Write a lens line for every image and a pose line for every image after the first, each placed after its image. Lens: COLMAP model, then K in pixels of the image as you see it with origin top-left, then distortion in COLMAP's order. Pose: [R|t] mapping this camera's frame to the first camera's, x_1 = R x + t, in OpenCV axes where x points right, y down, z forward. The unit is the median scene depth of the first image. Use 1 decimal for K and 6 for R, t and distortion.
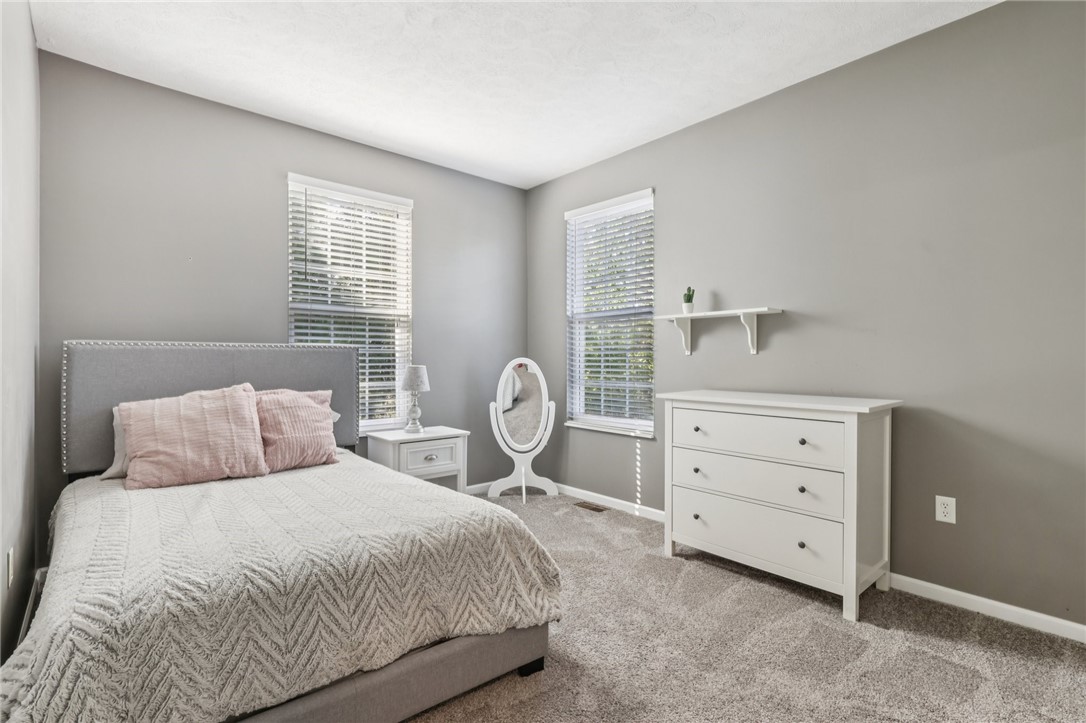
lens RADIAL K [[506.1, 0, 536.6], [0, 506.1, 361.5], [0, 0, 1]] dist [0.000650, 0.000092]
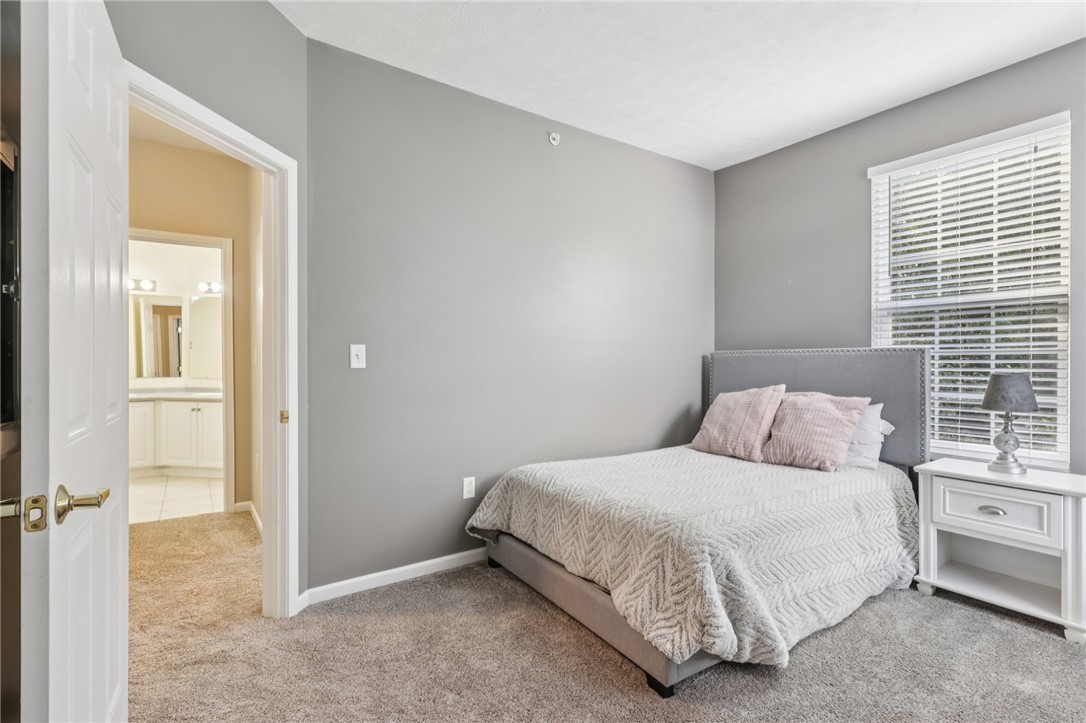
lens RADIAL K [[506.1, 0, 536.6], [0, 506.1, 361.5], [0, 0, 1]] dist [0.000650, 0.000092]
pose [[-0.110048, -0.002892, -0.993922, 0.537977], [-0.000528, 0.999996, -0.002851, -0.004815], [0.993926, 0.000211, -0.110049, 0.484203]]
